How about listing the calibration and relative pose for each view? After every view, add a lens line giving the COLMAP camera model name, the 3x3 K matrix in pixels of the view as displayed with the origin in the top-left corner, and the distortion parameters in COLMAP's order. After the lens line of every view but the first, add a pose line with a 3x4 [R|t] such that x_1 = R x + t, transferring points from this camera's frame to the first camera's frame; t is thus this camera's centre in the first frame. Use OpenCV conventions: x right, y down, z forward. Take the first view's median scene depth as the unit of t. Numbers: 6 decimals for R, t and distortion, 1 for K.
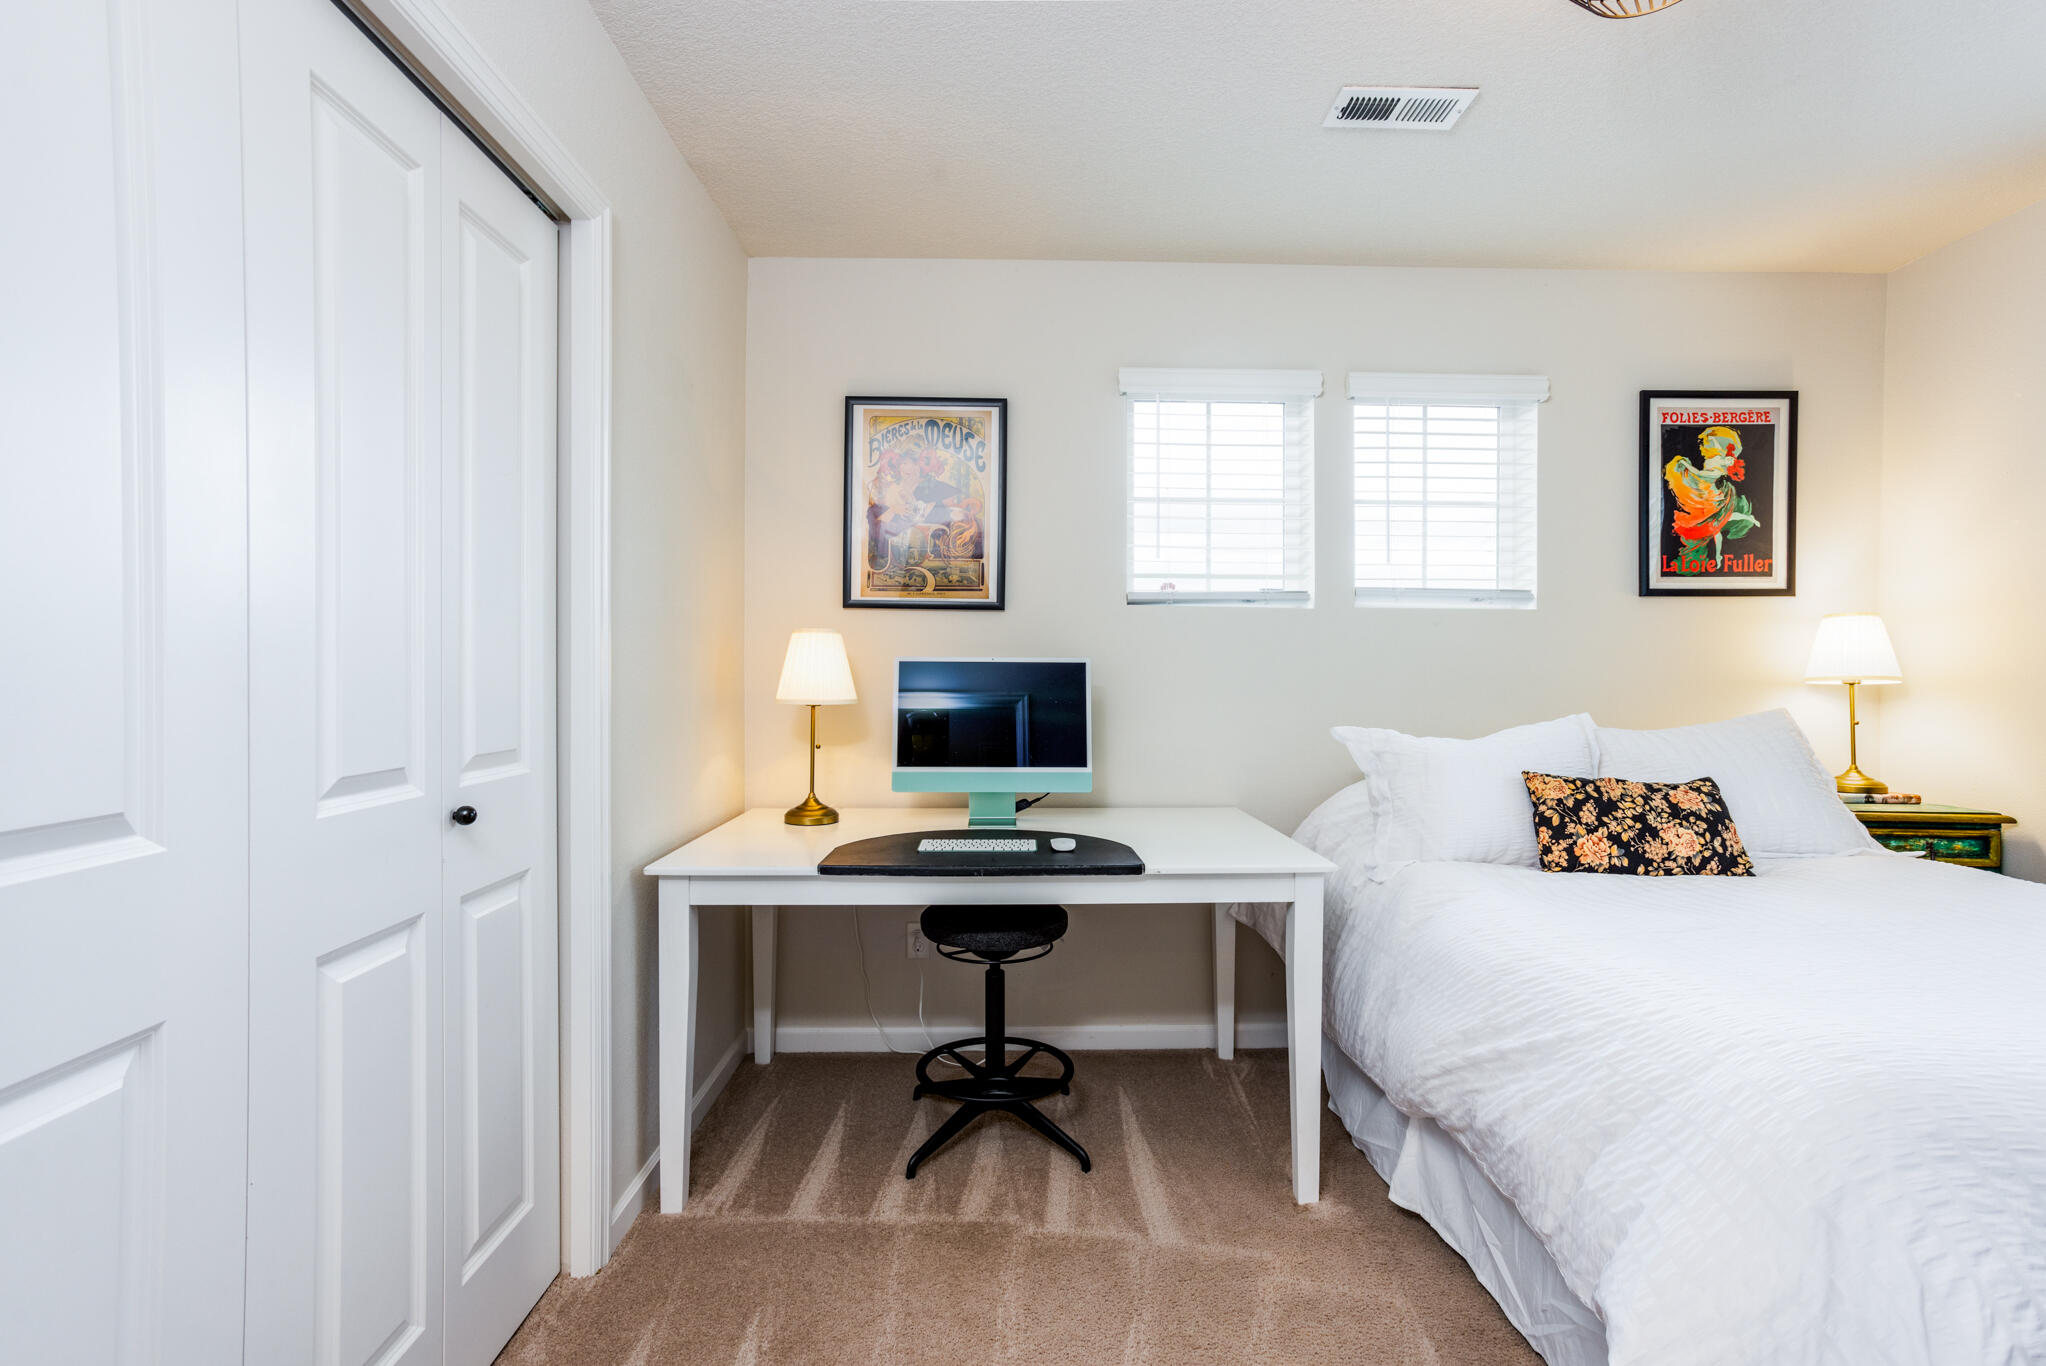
lens RADIAL K [[969.0, 0, 1030.6], [0, 969.0, 676.3], [0, 0, 1]] dist [-0.041386, 0.048170]
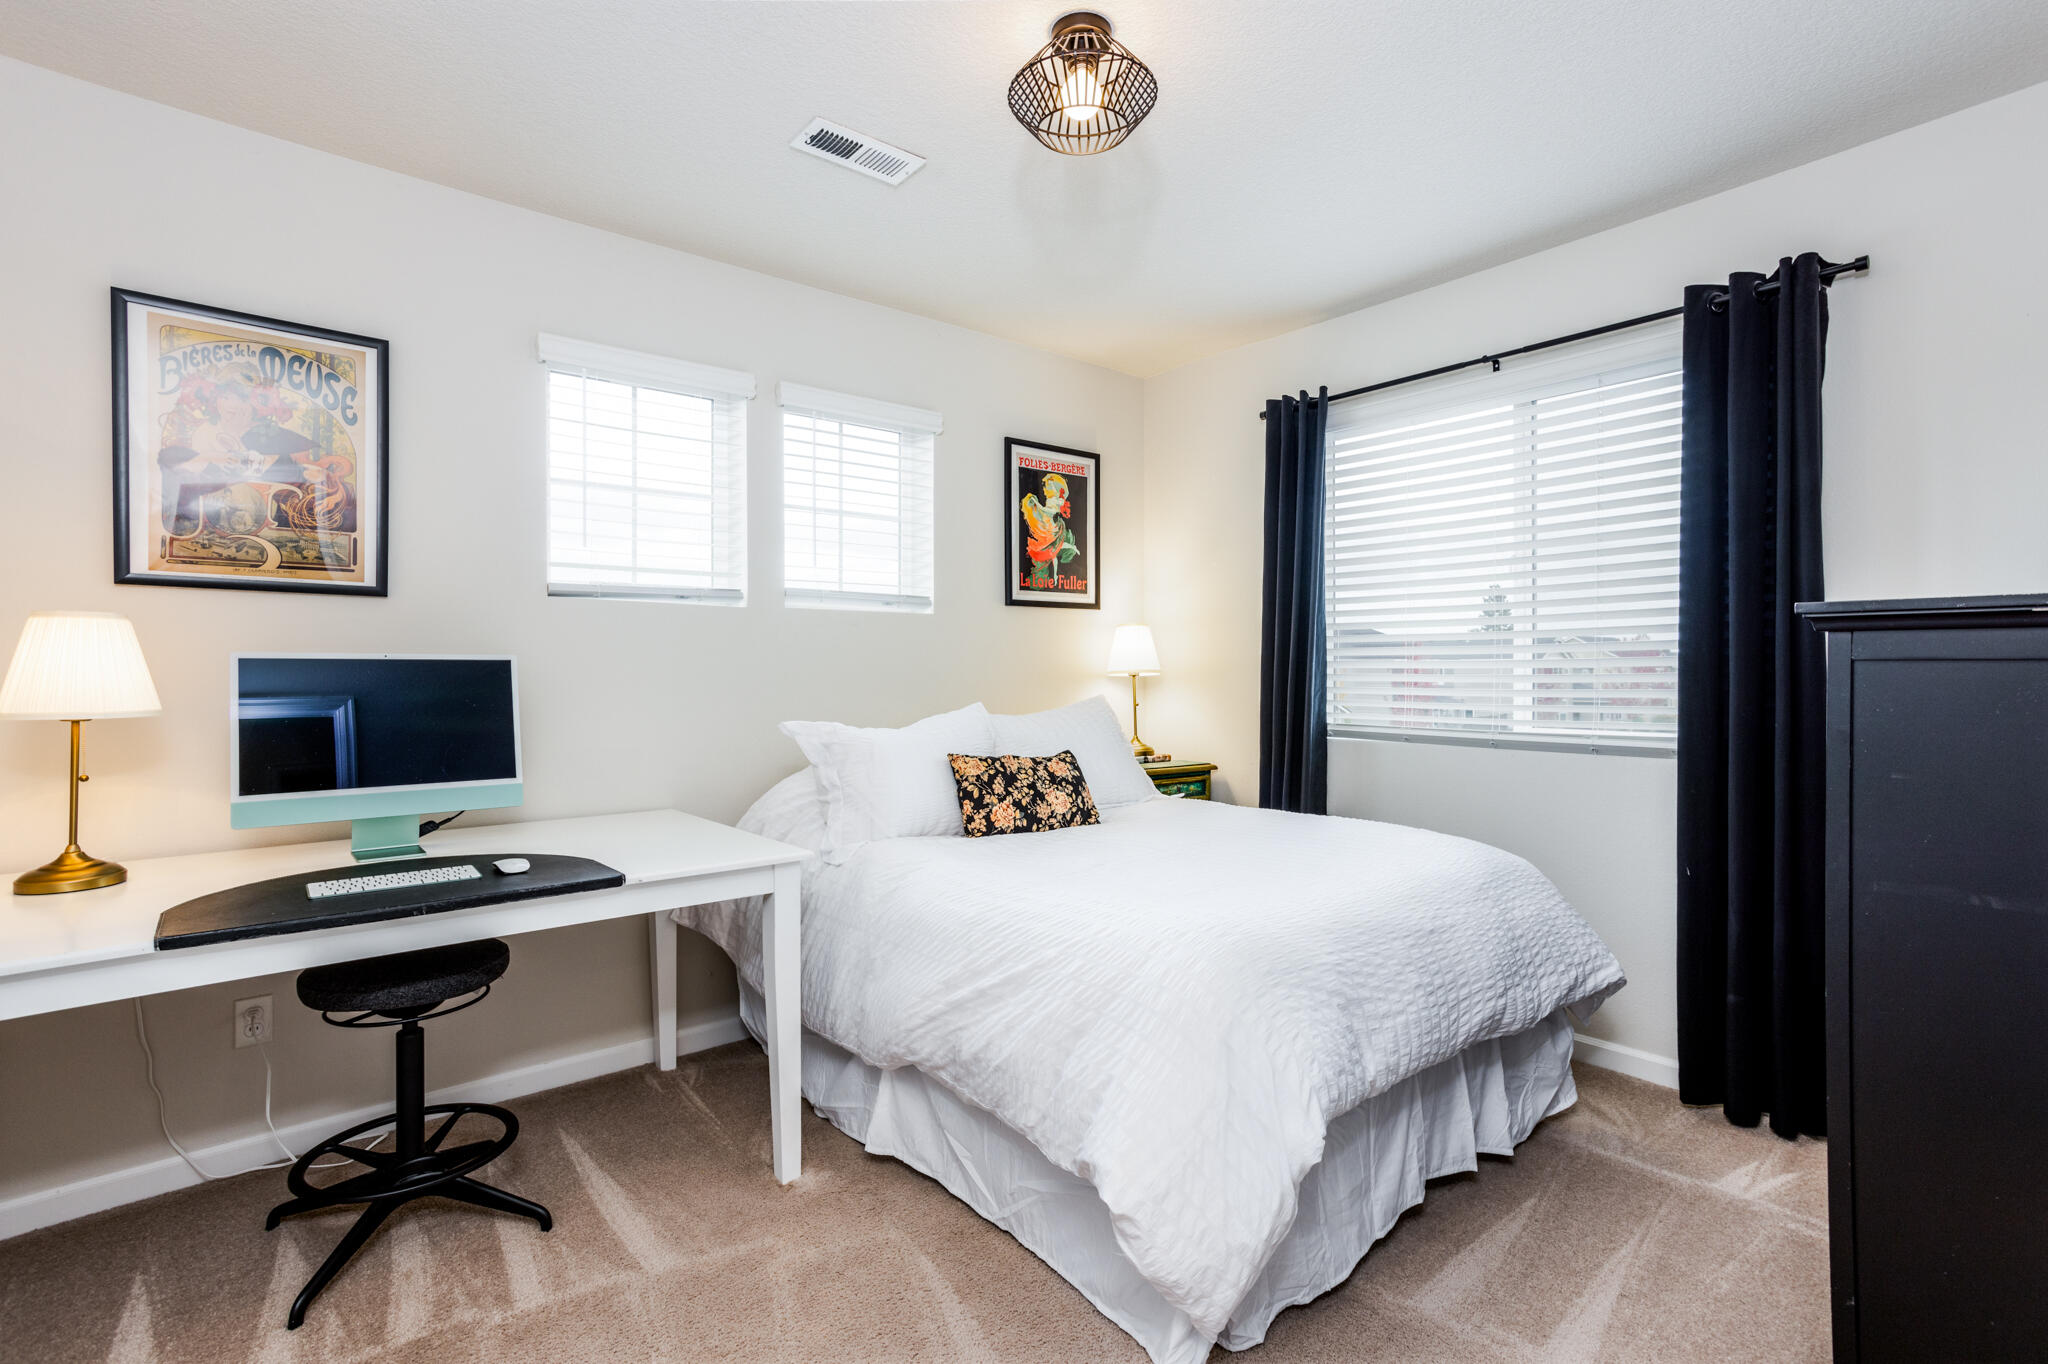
lens RADIAL K [[966.0, 0, 1032.7], [0, 966.0, 672.4], [0, 0, 1]] dist [-0.024436, 0.035181]
pose [[0.793461, -0.007538, 0.608574, -0.106847], [0.007701, 0.999968, 0.002346, -0.001311], [-0.608572, 0.002826, 0.793493, 0.011715]]
